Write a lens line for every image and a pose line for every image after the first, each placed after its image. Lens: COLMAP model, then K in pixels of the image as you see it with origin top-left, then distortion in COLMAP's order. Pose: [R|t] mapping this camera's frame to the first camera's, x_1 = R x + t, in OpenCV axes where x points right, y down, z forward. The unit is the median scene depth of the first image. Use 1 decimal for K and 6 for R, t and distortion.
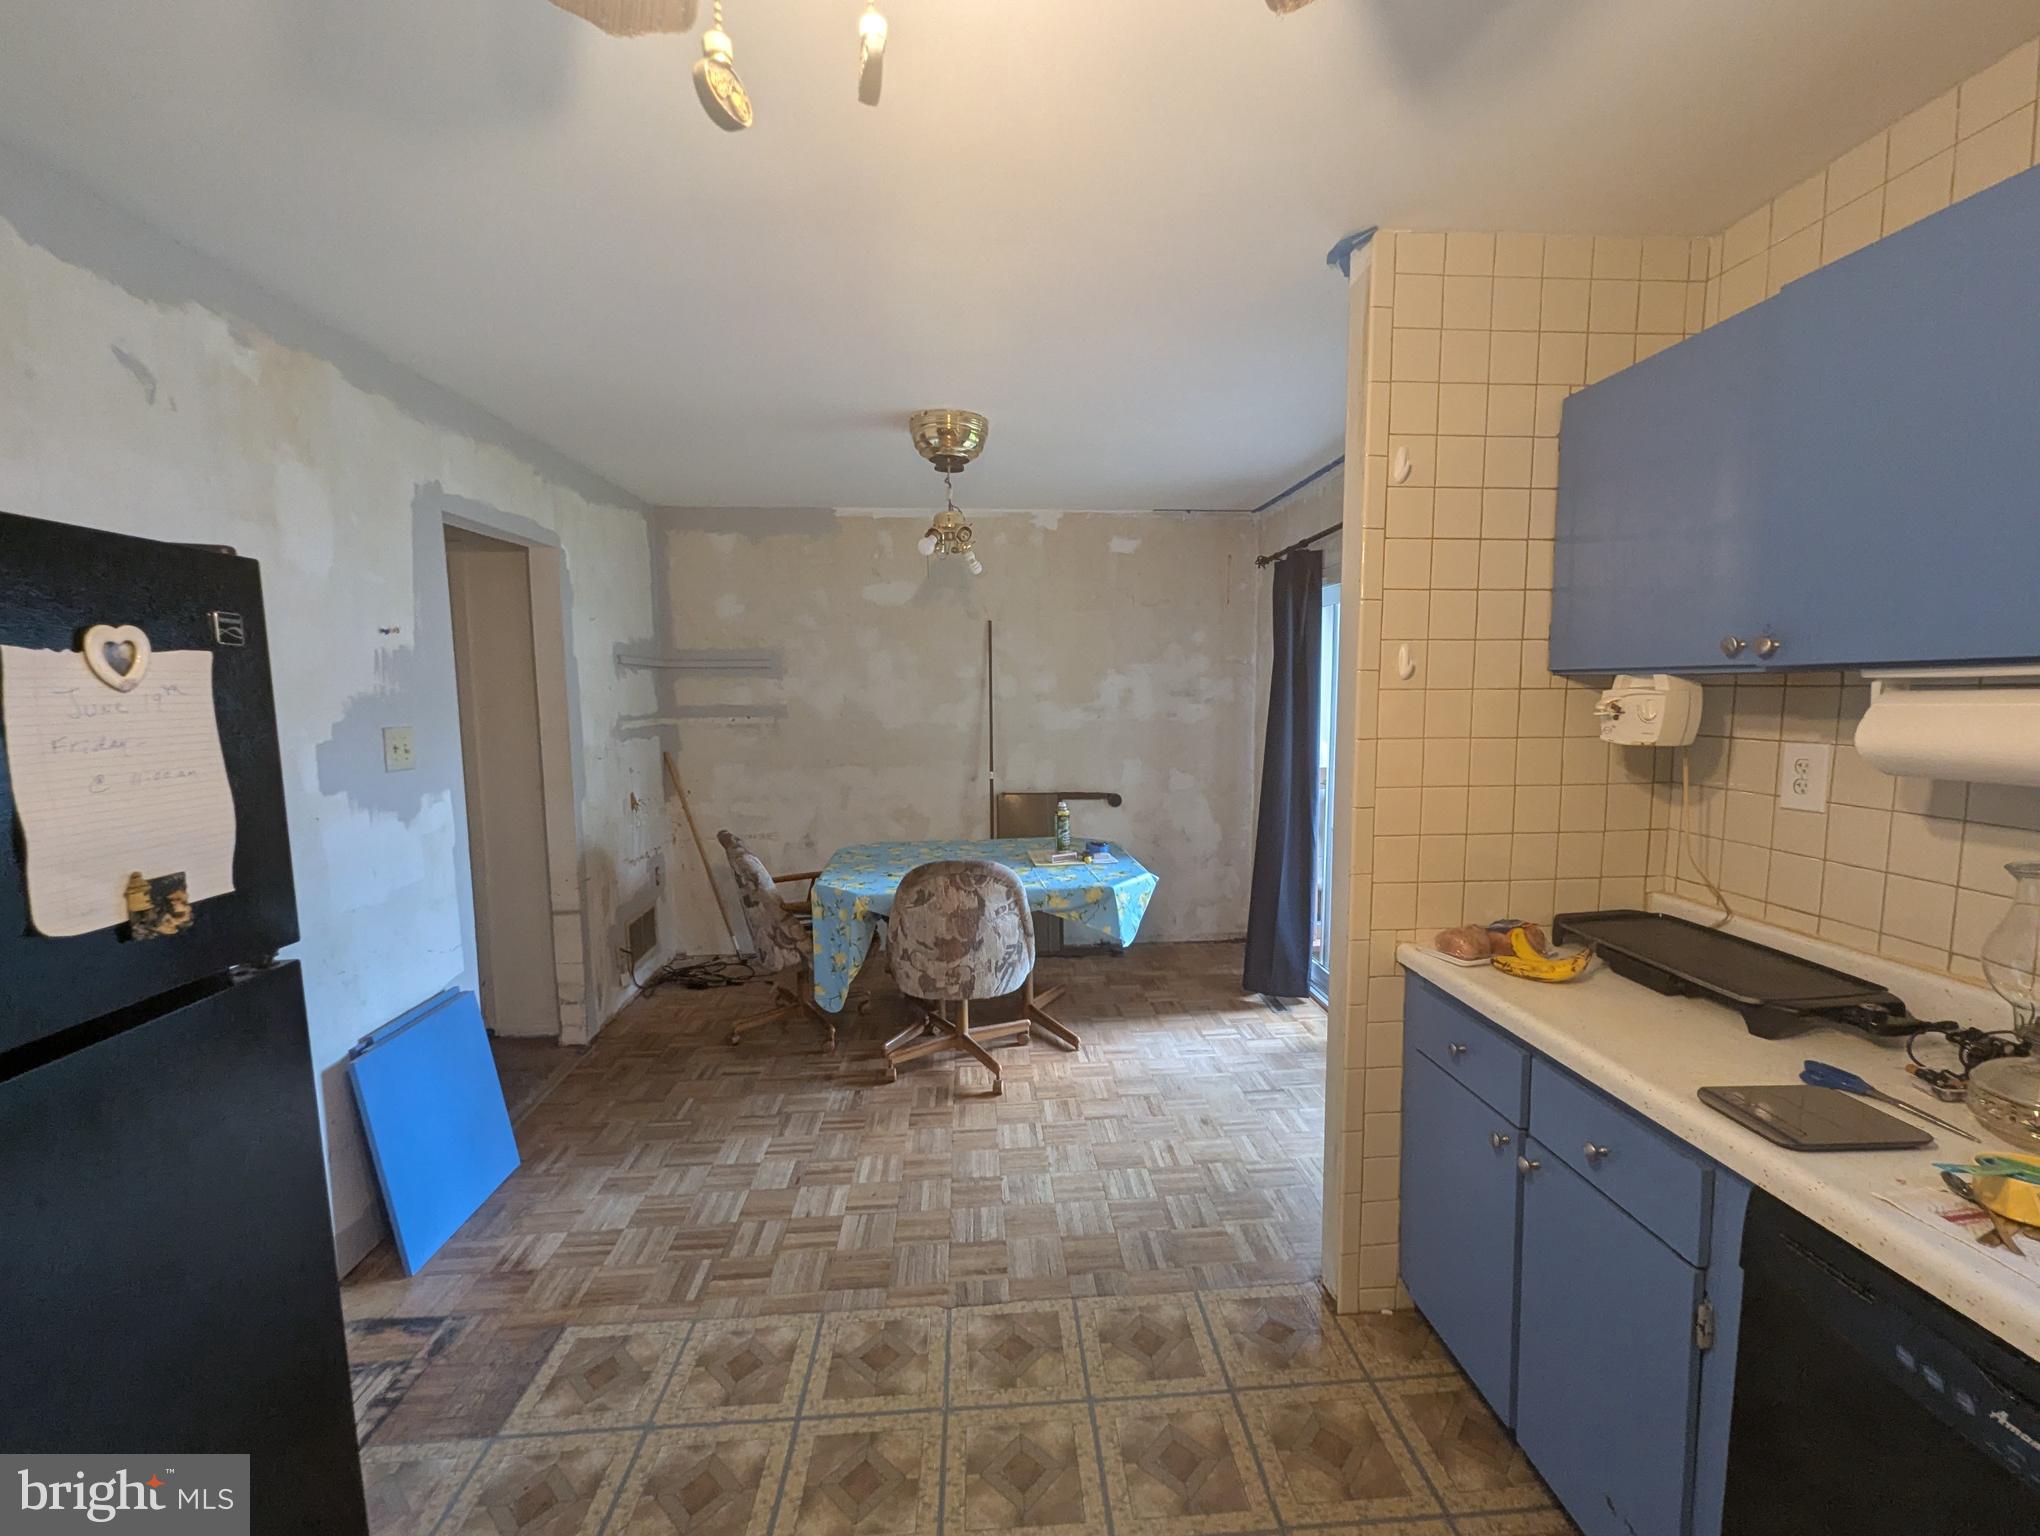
lens RADIAL K [[815.5, 0, 1026.2], [0, 815.5, 766.2], [0, 0, 1]] dist [-0.000083, -0.000035]
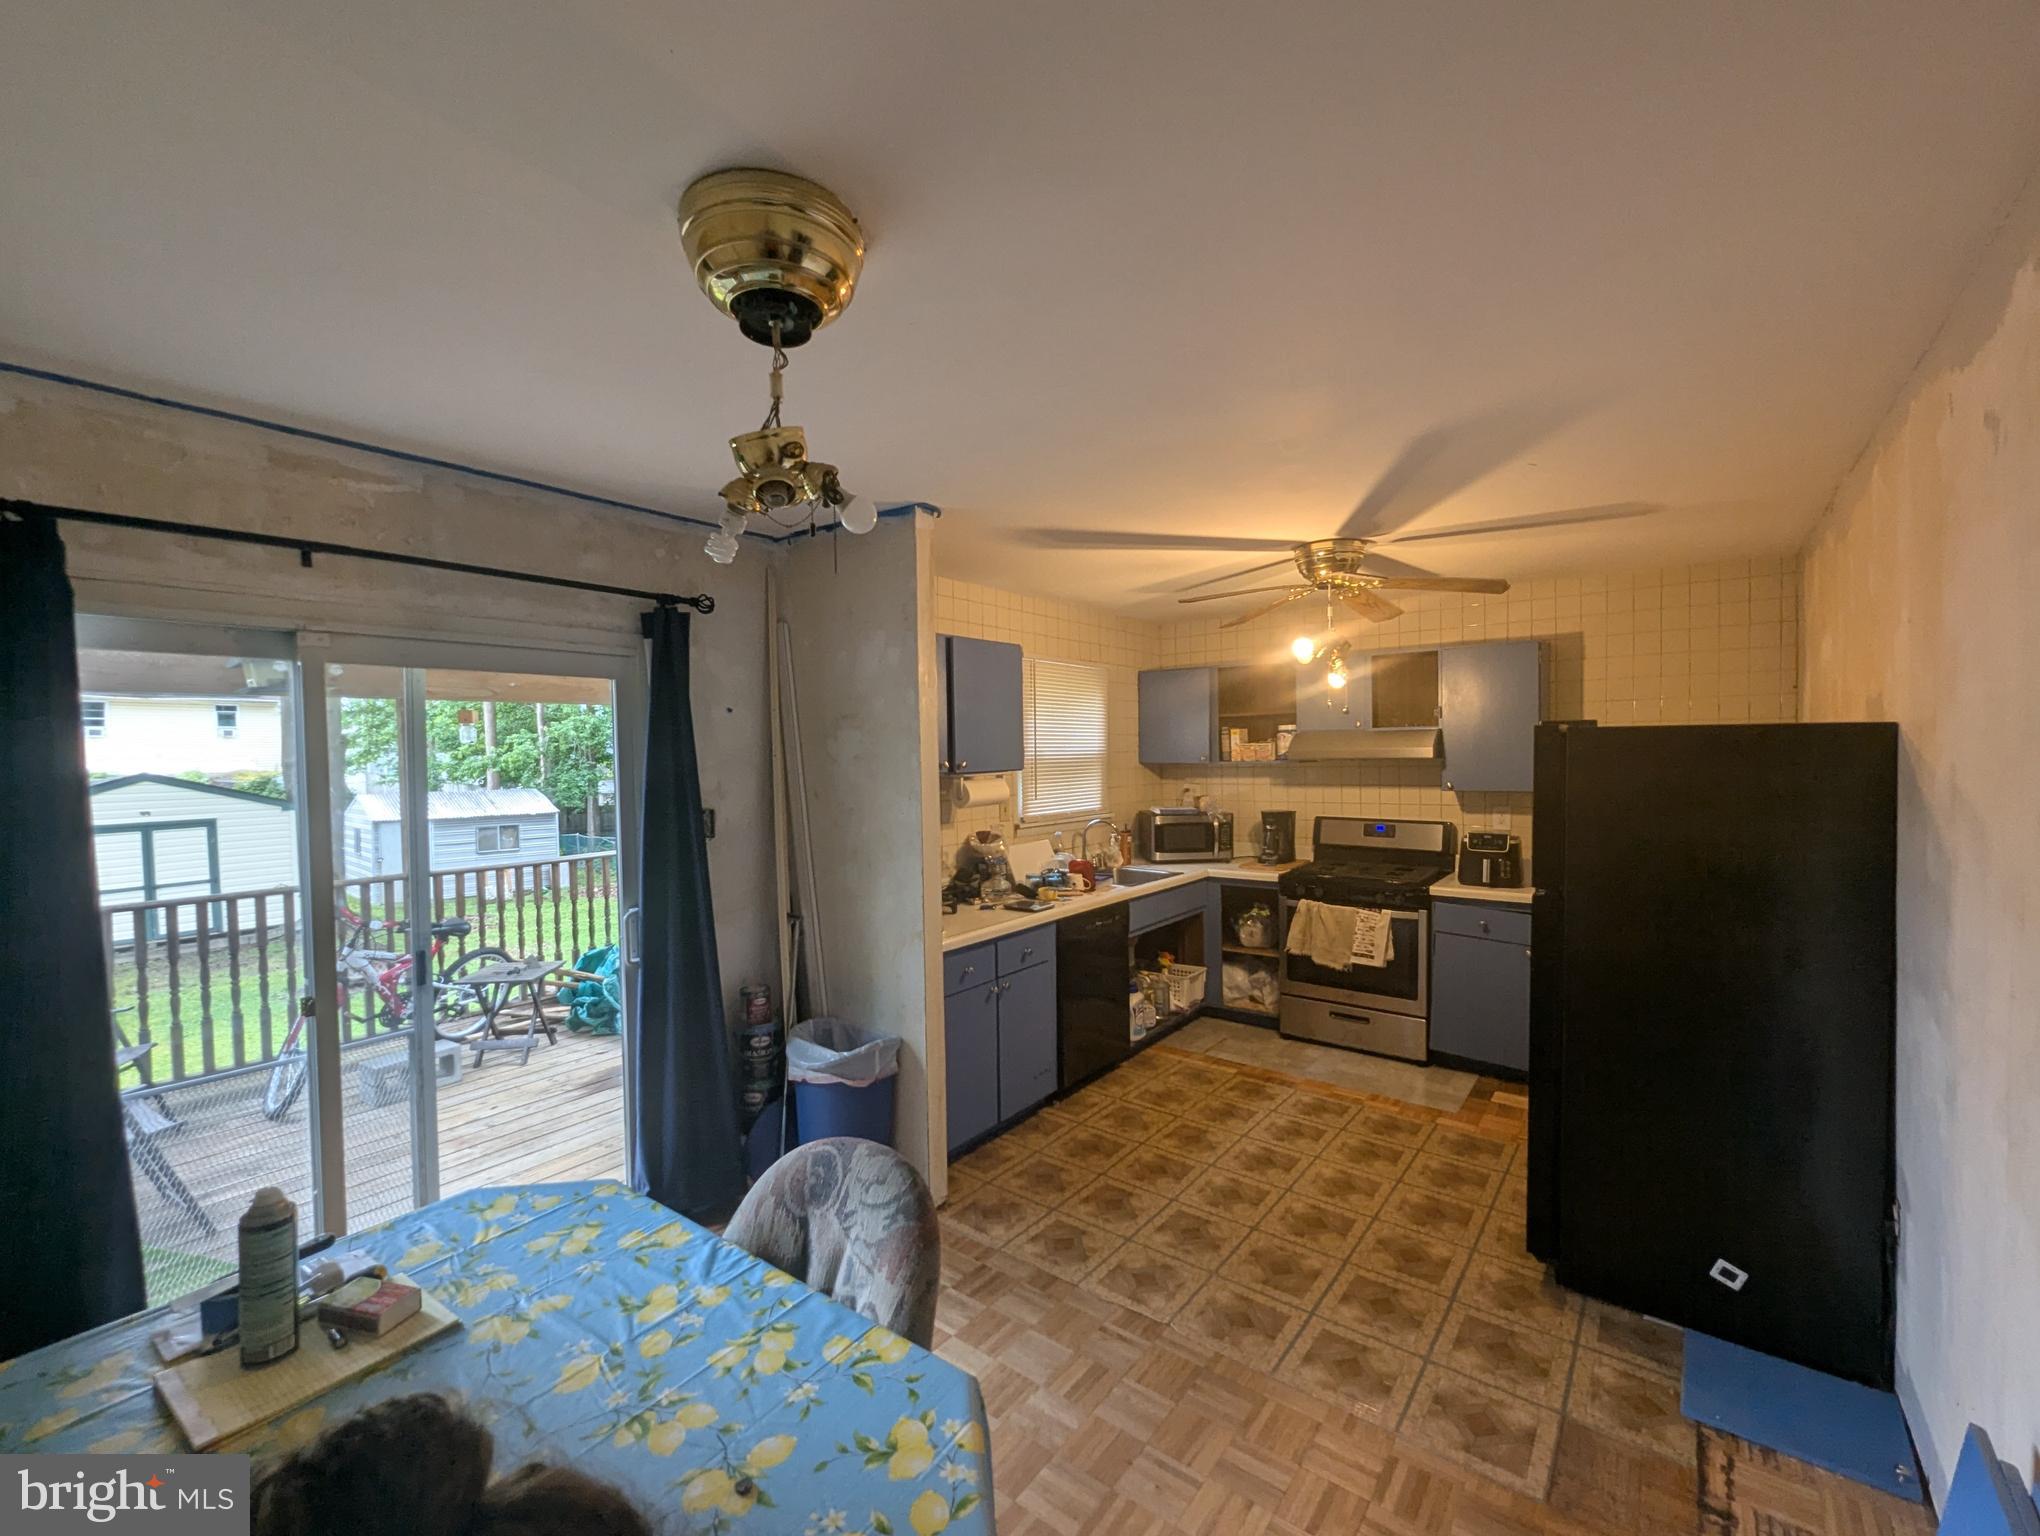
lens RADIAL K [[815.5, 0, 1020.5], [0, 815.5, 769.8], [0, 0, 1]] dist [-0.000083, -0.000035]
pose [[-0.720981, 0.005525, 0.692933, -0.861127], [0.092987, 0.991696, 0.088844, -0.272715], [-0.686688, 0.128489, -0.715507, 2.148337]]
